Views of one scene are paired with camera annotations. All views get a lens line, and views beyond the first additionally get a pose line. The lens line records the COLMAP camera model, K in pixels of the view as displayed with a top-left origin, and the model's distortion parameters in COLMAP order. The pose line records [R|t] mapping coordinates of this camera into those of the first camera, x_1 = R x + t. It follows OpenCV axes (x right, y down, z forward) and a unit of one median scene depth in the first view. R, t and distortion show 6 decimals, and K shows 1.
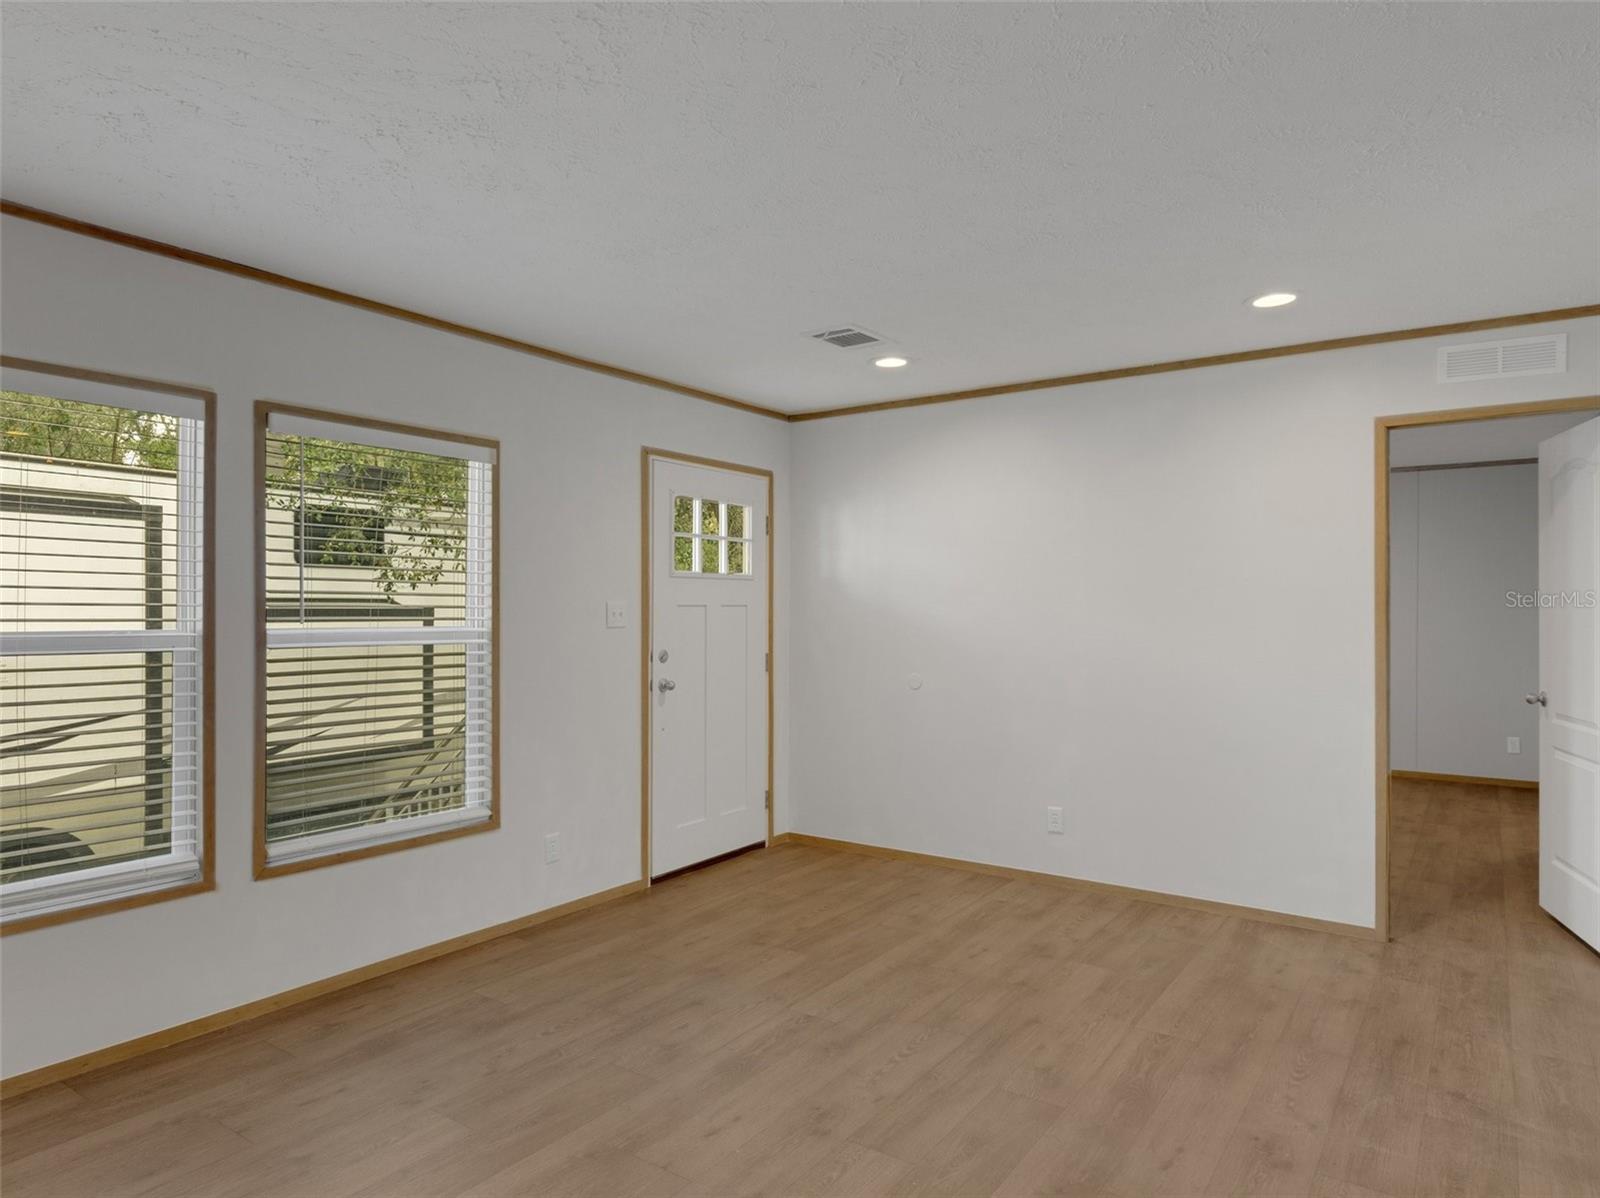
lens RADIAL K [[972.9, 0, 813.2], [0, 972.9, 601.2], [0, 0, 1]] dist [0.003294, -0.007500]
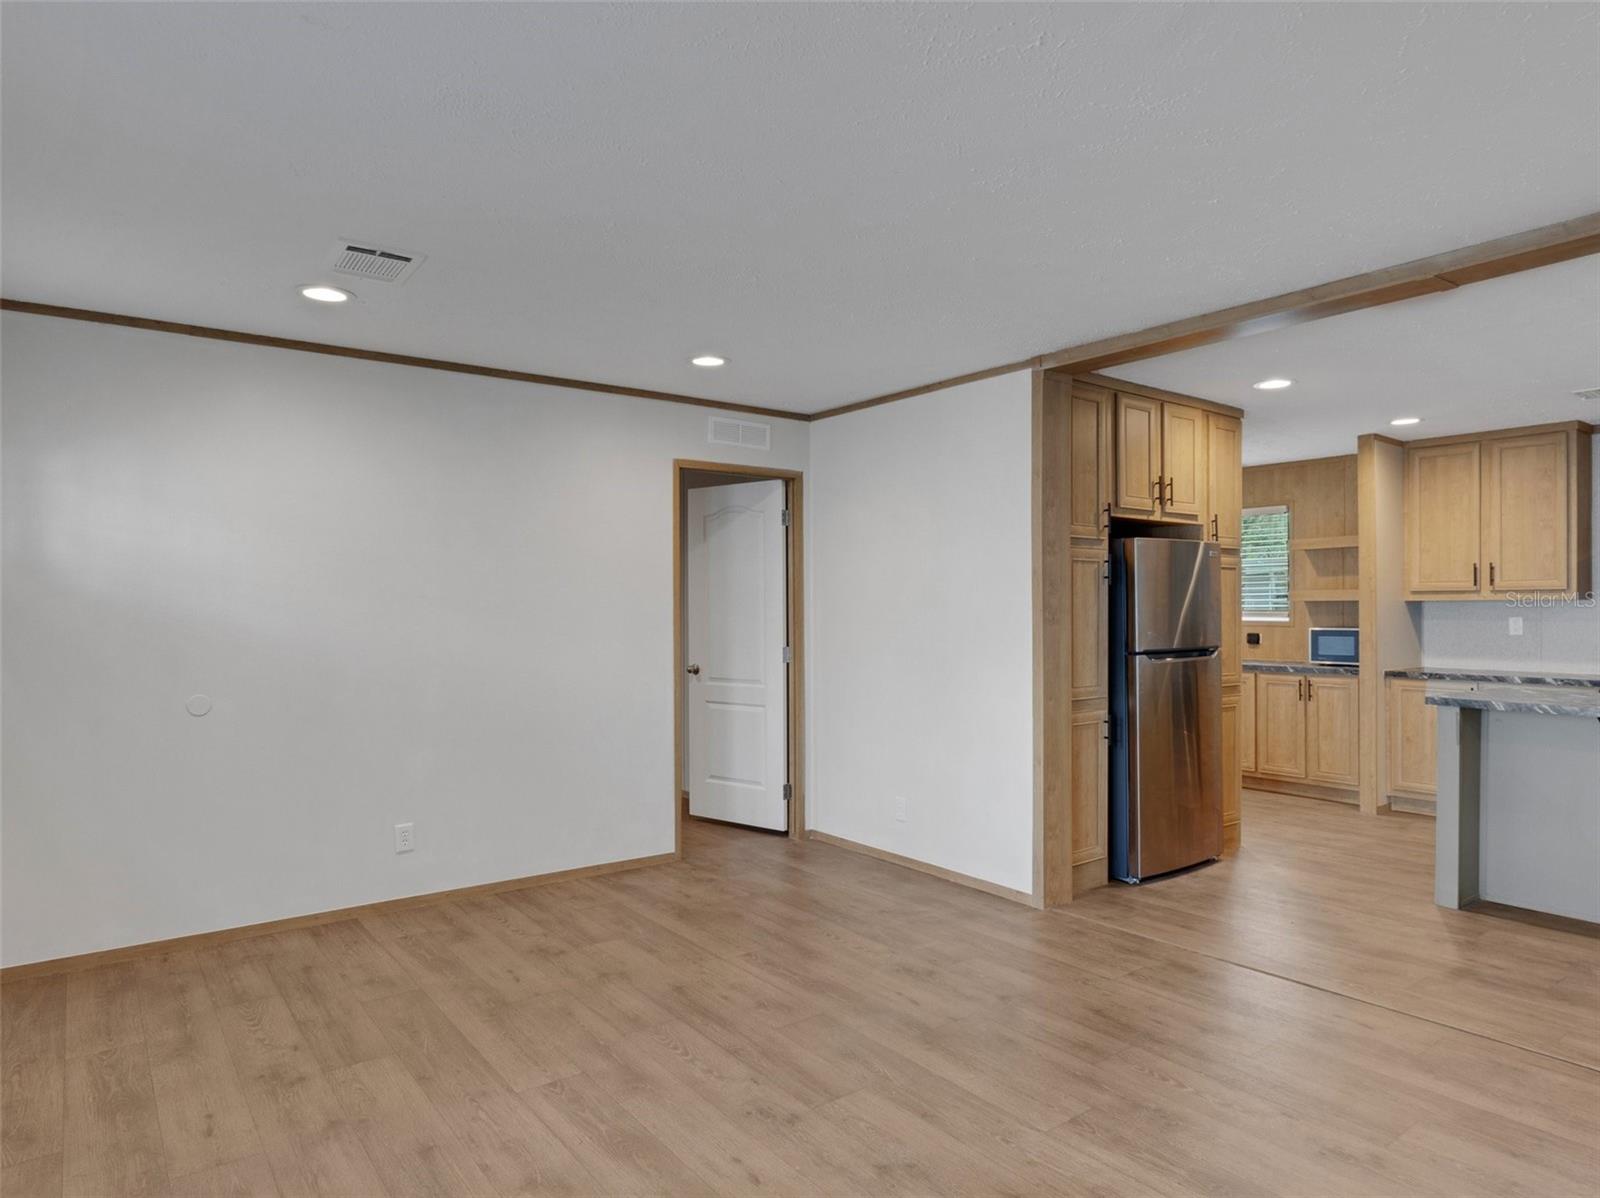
lens RADIAL K [[974.6, 0, 827.1], [0, 974.6, 589.9], [0, 0, 1]] dist [-0.006196, 0.002750]
pose [[0.298888, 0.014886, 0.954172, -0.648040], [-0.005858, 0.999888, -0.013764, 0.004137], [-0.954270, -0.001476, 0.298942, 0.446231]]
